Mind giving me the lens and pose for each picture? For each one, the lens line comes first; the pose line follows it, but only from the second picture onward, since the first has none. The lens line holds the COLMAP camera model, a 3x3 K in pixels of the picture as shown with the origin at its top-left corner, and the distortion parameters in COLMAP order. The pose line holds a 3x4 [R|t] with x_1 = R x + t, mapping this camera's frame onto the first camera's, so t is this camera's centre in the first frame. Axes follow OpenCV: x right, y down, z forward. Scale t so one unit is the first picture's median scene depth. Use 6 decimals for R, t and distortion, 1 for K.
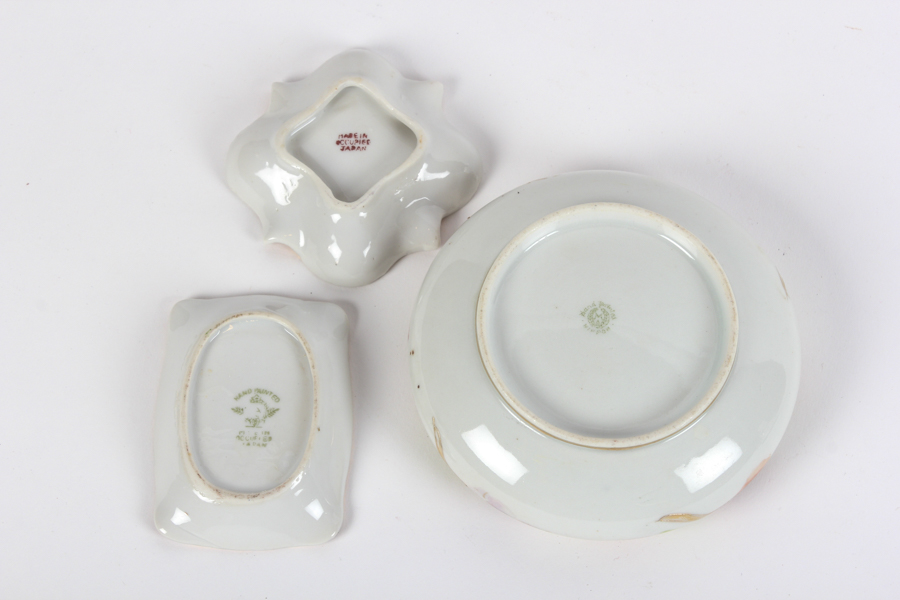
lens RADIAL K [[2136.2, 0, 448.8], [0, 2136.2, 298.3], [0, 0, 1]] dist [-0.015314, 0.000000]
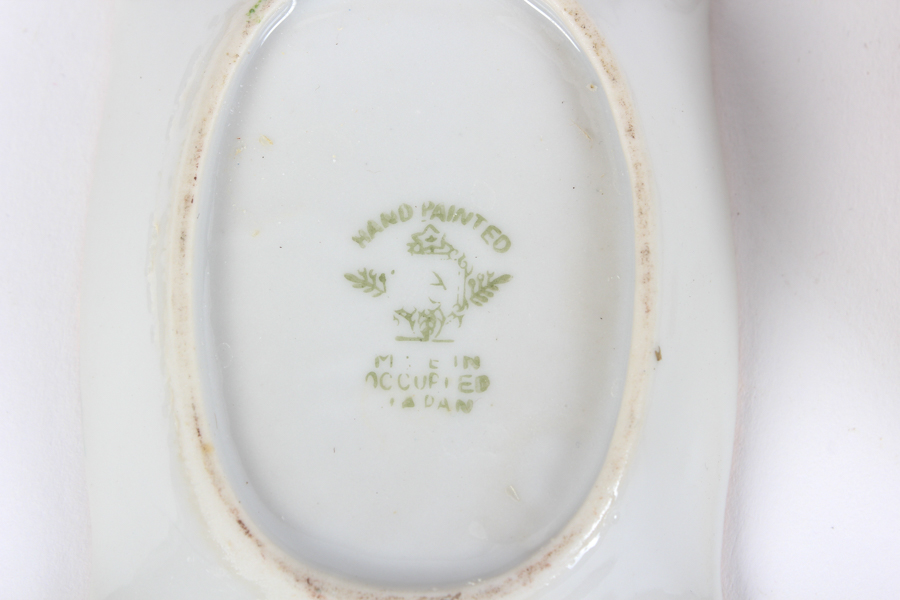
lens RADIAL K [[2136.2, 0, 453.6], [0, 2136.2, 298.4], [0, 0, 1]] dist [-0.015314, 0.000000]
pose [[0.999808, -0.006521, 0.018503, -0.092730], [0.002798, 0.980896, 0.194510, -0.001630], [-0.019418, -0.194421, 0.980726, 0.717541]]
